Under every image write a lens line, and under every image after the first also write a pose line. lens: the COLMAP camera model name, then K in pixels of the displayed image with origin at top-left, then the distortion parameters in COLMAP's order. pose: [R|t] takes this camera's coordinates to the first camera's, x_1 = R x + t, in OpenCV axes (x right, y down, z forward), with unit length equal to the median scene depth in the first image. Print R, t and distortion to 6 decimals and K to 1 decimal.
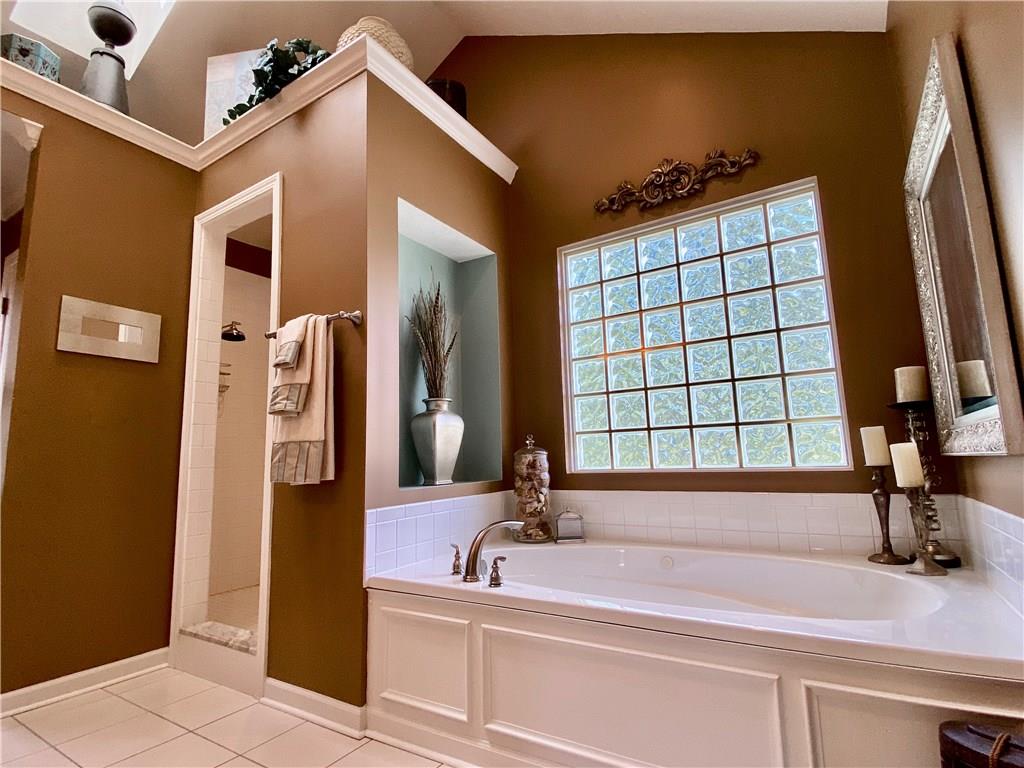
lens RADIAL K [[517.6, 0, 512.0], [0, 517.6, 384.0], [0, 0, 1]] dist [0.049700, -0.048305]
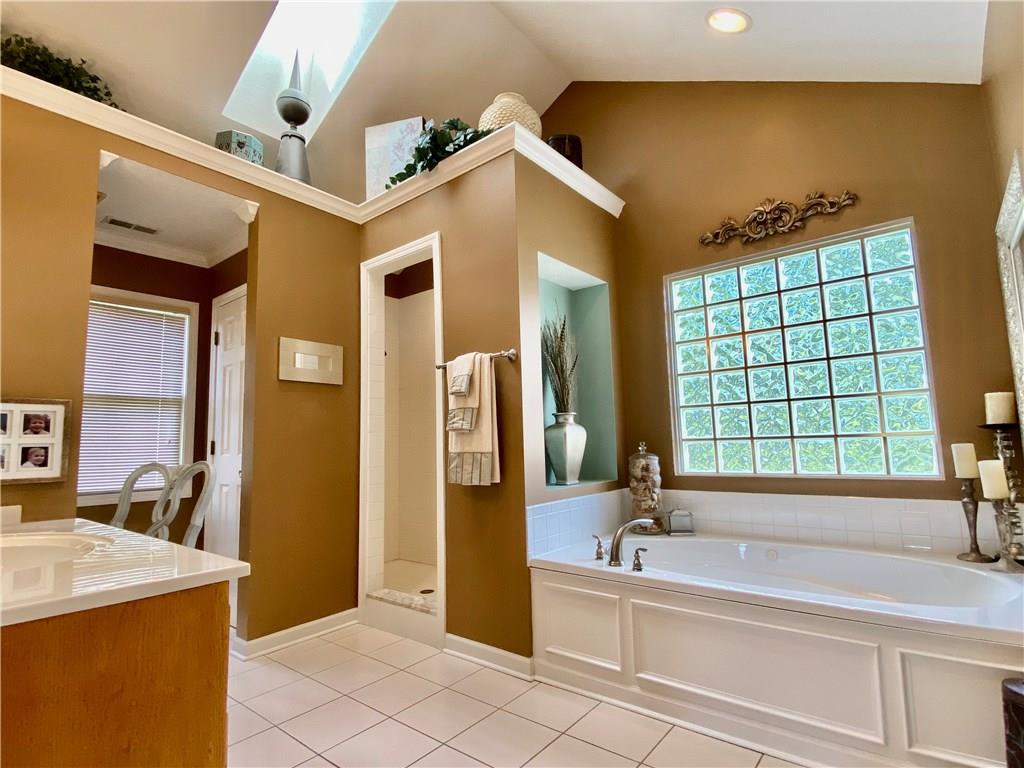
lens RADIAL K [[520.9, 0, 512.0], [0, 520.9, 384.0], [0, 0, 1]] dist [0.040614, -0.033463]
pose [[0.992400, -0.010436, -0.122611, -0.129707], [0.014532, 0.999364, 0.032559, -0.086784], [0.122194, -0.034093, 0.991921, -0.225084]]
